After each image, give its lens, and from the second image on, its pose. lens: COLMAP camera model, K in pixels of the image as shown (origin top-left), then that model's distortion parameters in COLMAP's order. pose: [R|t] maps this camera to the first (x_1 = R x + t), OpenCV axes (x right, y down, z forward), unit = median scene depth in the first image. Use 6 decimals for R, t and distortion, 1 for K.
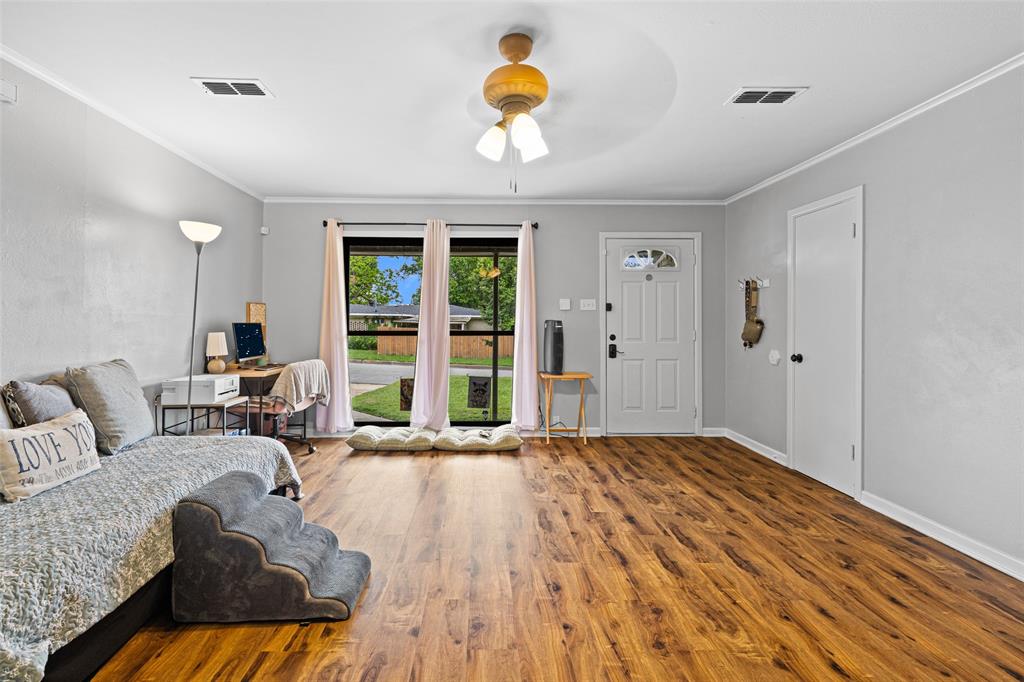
lens RADIAL K [[476.0, 0, 491.5], [0, 476.0, 311.5], [0, 0, 1]] dist [0.001339, 0.000537]
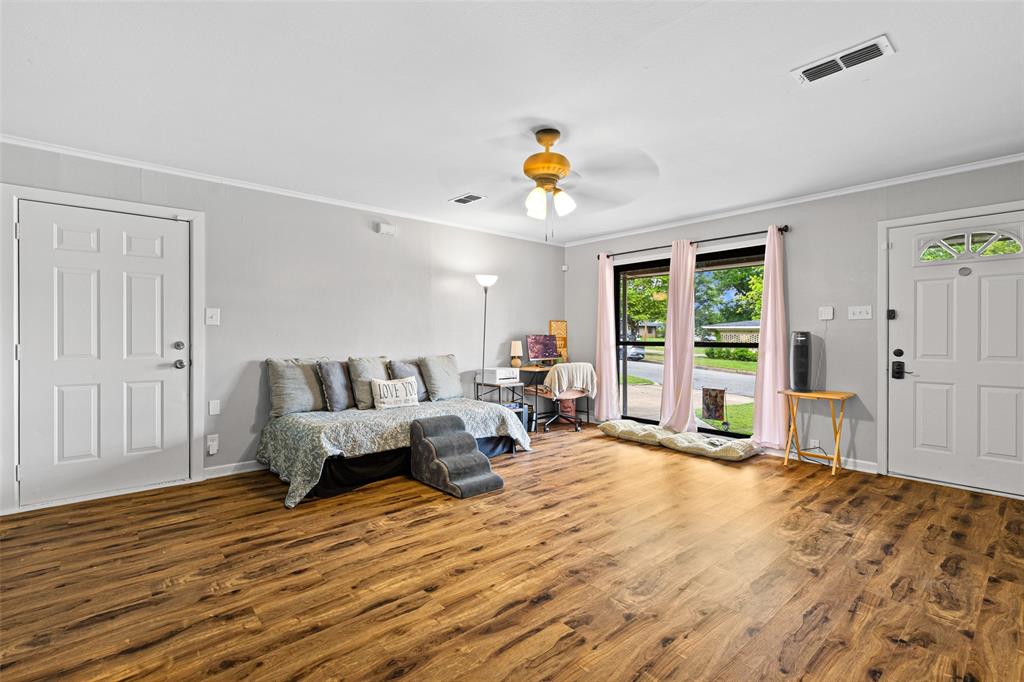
lens RADIAL K [[463.4, 0, 510.1], [0, 463.4, 339.8], [0, 0, 1]] dist [0.004133, -0.000045]
pose [[0.643164, 0.004824, -0.765713, 0.593843], [0.016286, 0.999668, 0.019978, 0.009797], [0.765555, -0.025320, 0.642872, 0.020971]]
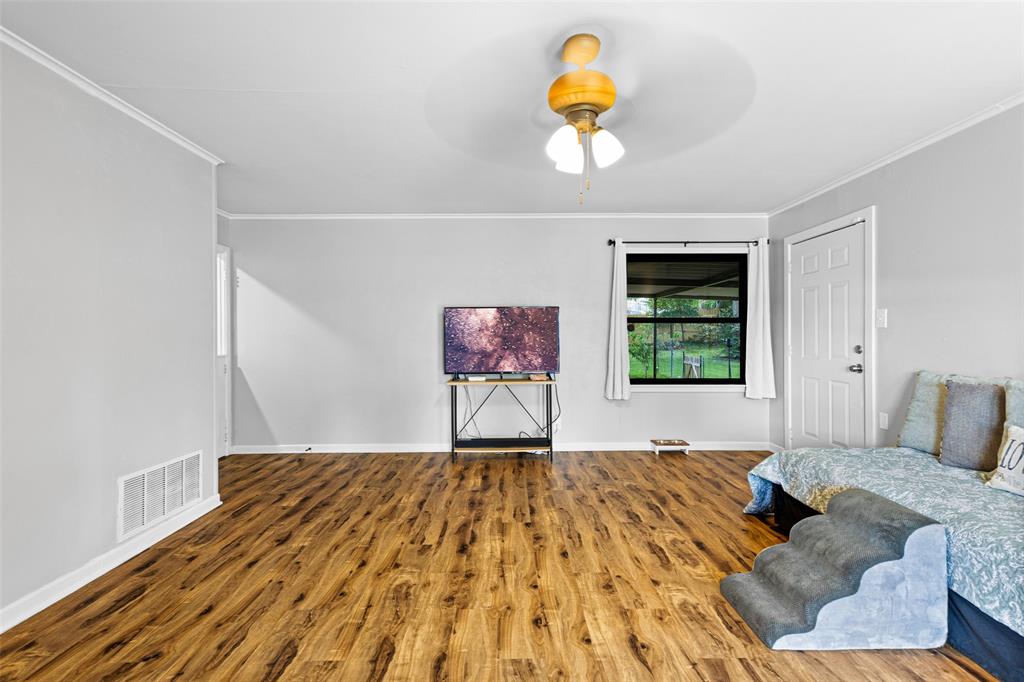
lens RADIAL K [[463.4, 0, 510.1], [0, 463.4, 339.8], [0, 0, 1]] dist [0.004133, -0.000045]
pose [[-0.999829, -0.000840, 0.018472, 0.101977], [-0.001167, 0.999843, -0.017676, 0.024778], [-0.018454, -0.017695, -0.999673, 1.127366]]
